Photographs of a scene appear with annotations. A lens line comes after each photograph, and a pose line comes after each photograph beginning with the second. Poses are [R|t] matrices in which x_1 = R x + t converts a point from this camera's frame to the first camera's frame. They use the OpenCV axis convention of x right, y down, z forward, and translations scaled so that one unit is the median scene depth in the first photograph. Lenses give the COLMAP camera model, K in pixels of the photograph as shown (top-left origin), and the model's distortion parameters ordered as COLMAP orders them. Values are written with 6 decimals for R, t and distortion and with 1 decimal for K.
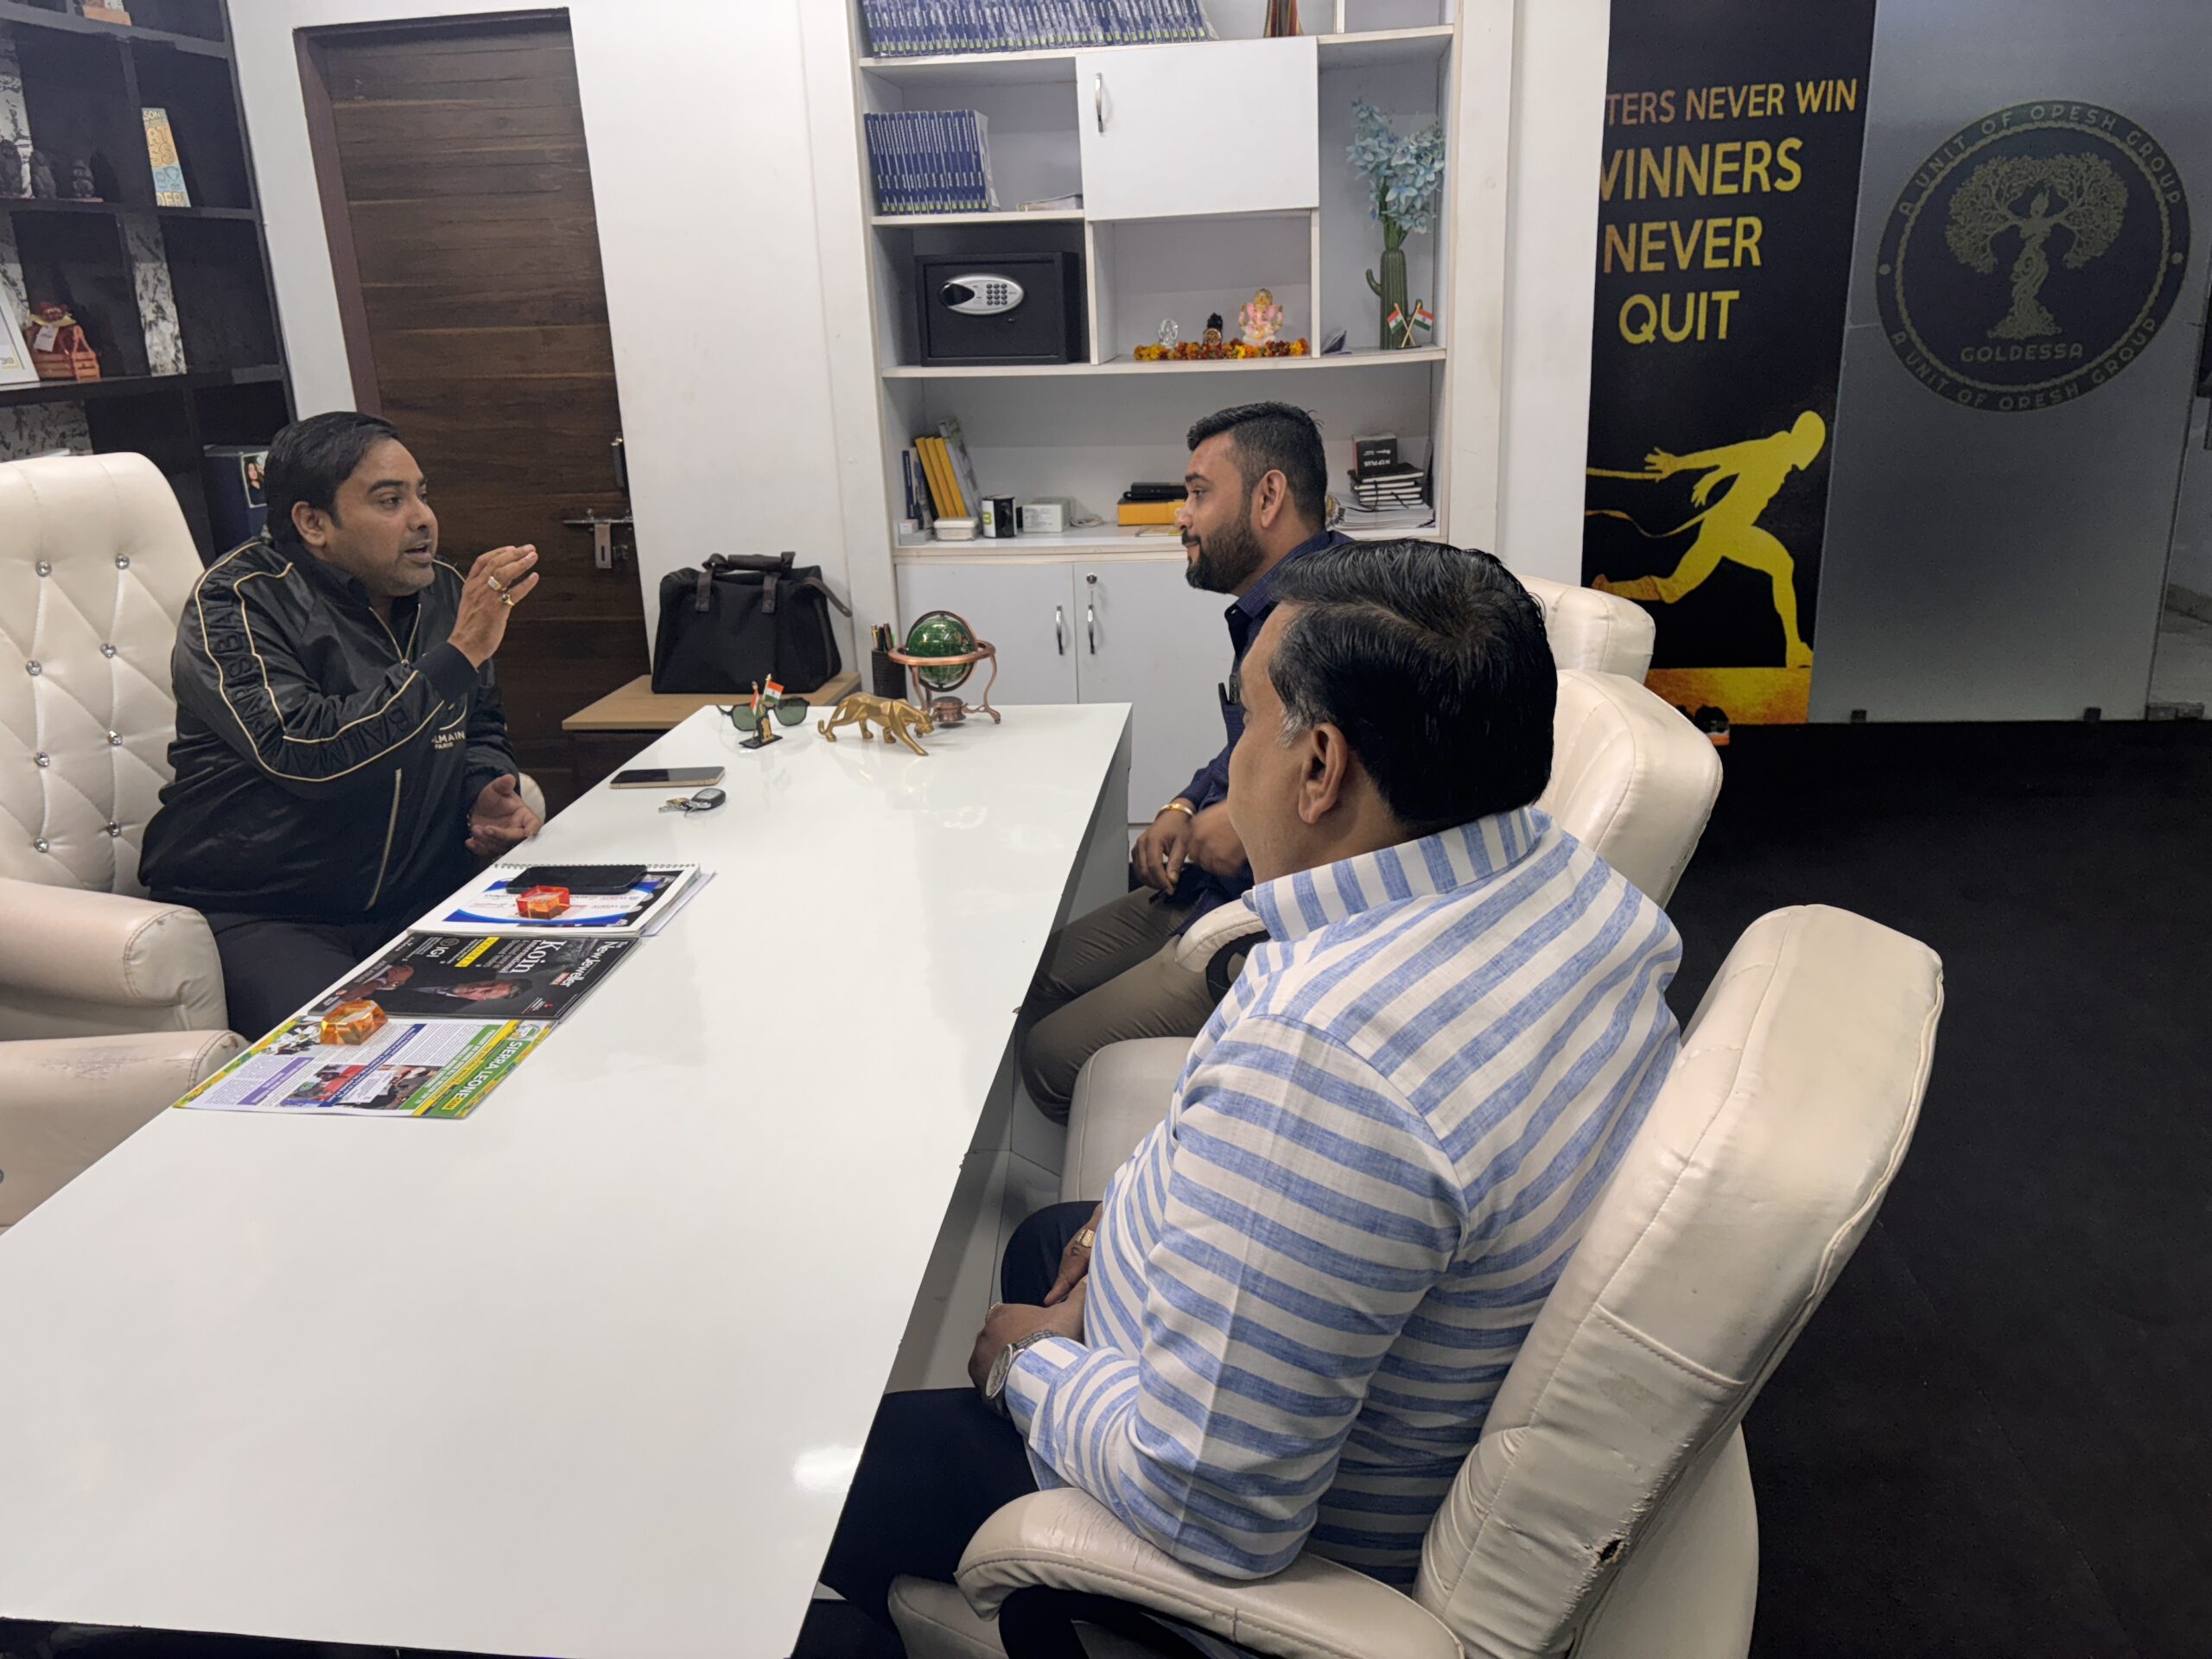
lens RADIAL K [[1692.7, 0, 1053.1], [0, 1692.7, 827.0], [0, 0, 1]] dist [0.016943, -0.015806]
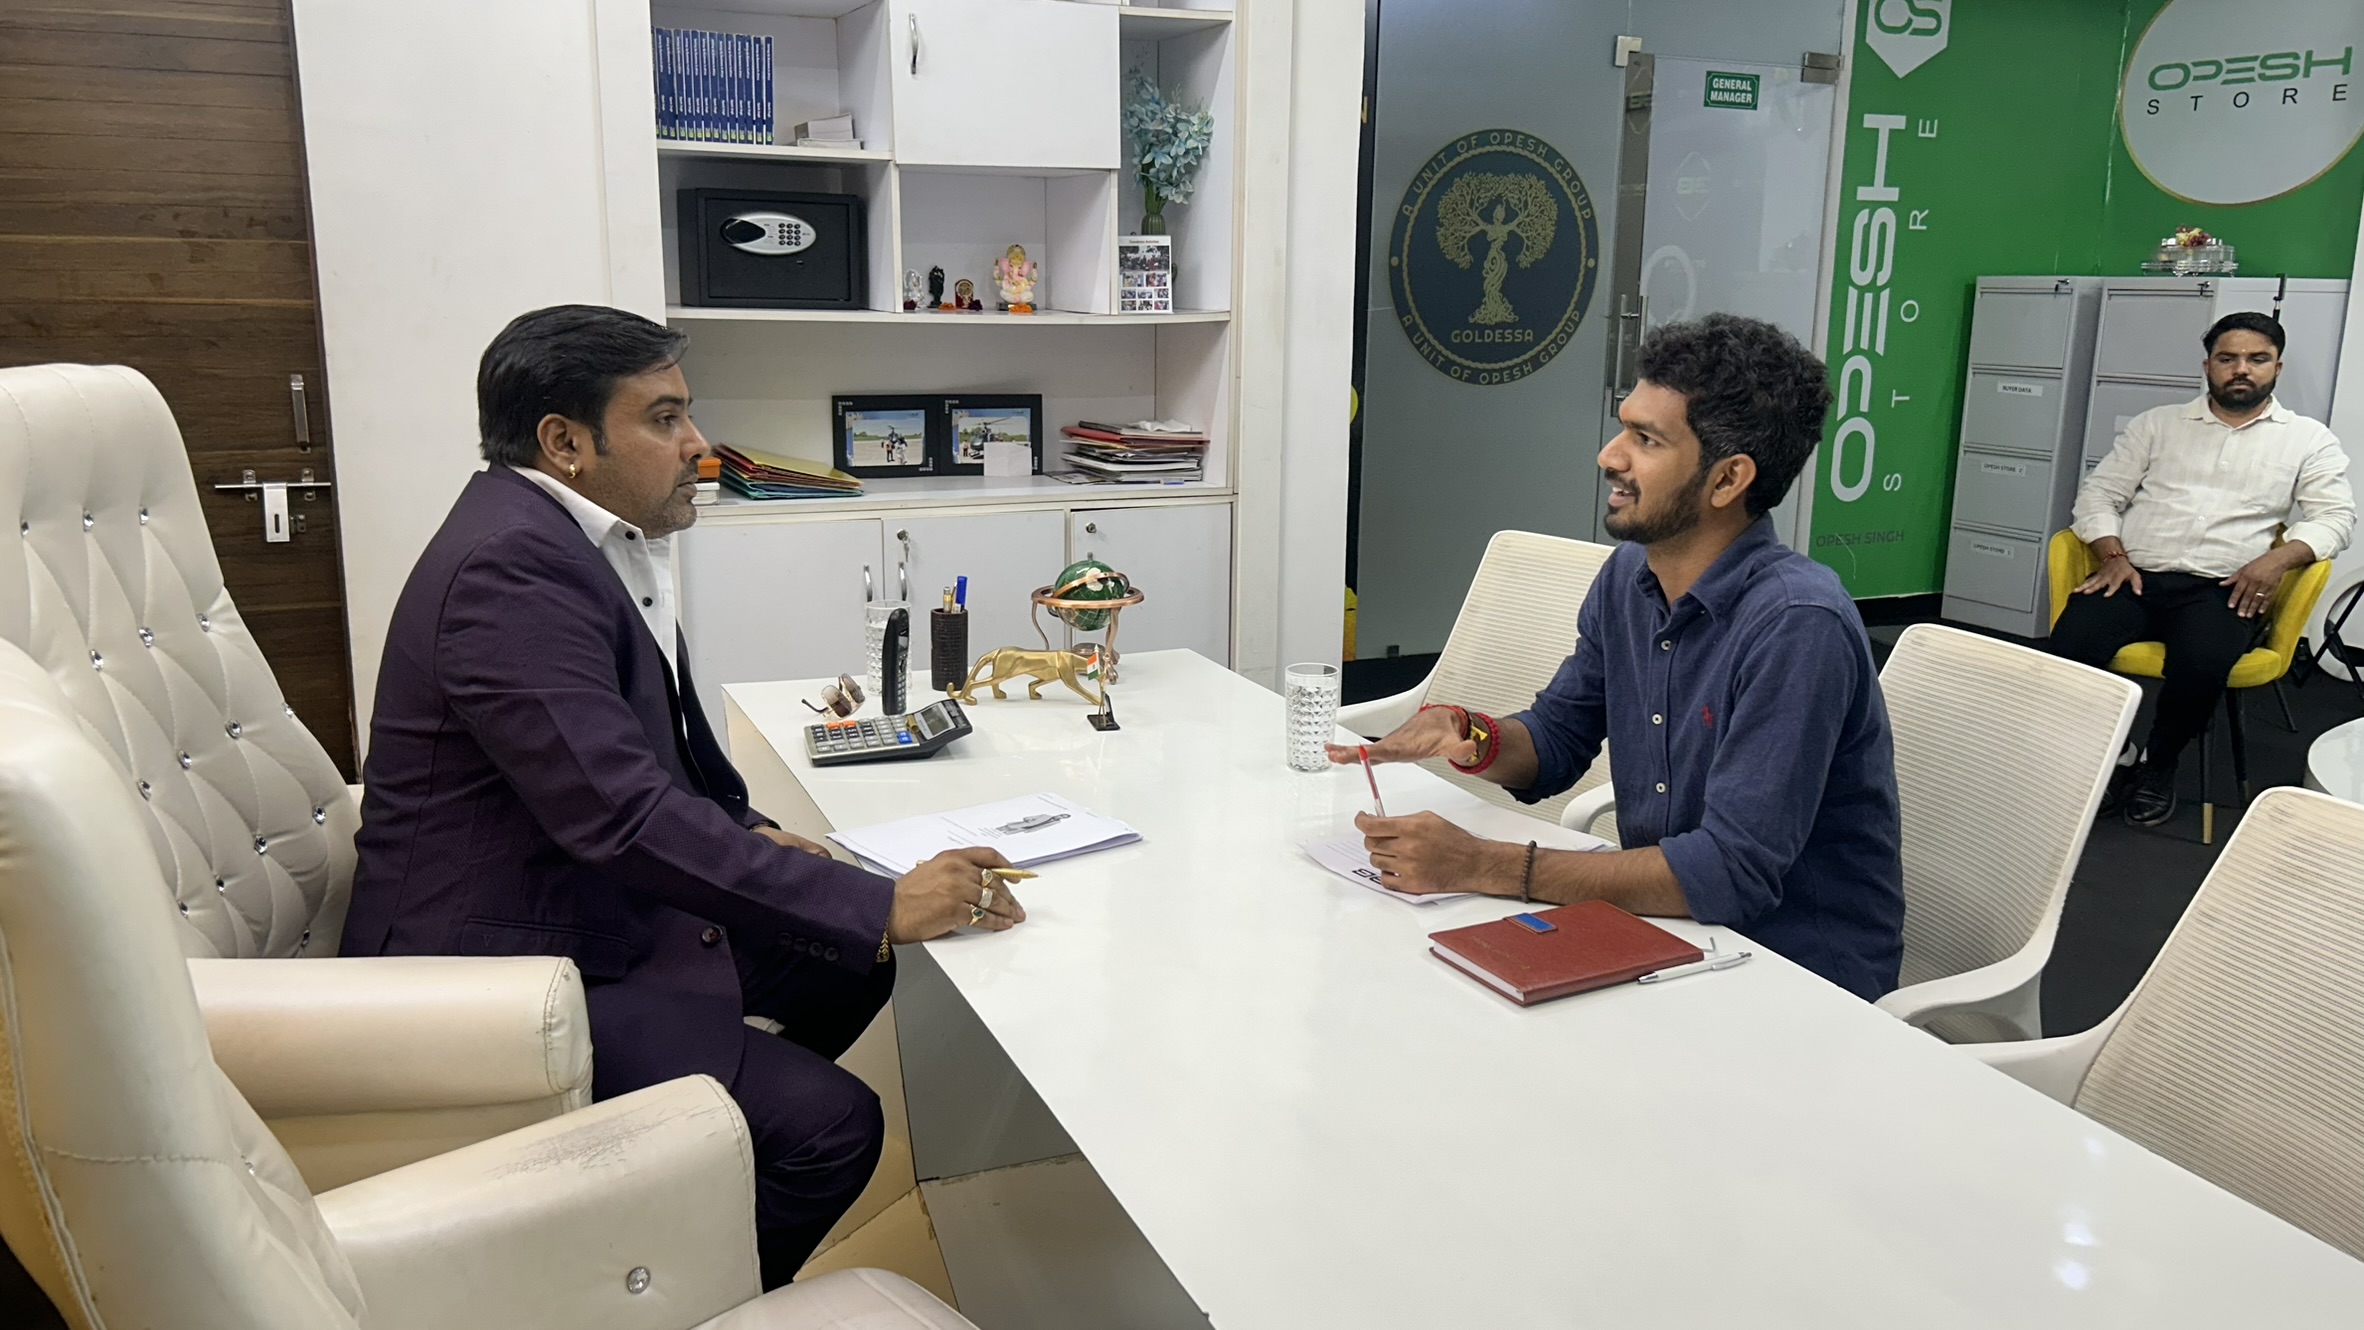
lens RADIAL K [[1770.3, 0, 1145.2], [0, 1770.3, 643.9], [0, 0, 1]] dist [0.015374, -0.017709]
pose [[0.867903, -0.056890, 0.493465, -0.266895], [0.107377, 0.991419, -0.074557, -0.001013], [-0.484989, 0.117695, 0.866564, 0.078078]]
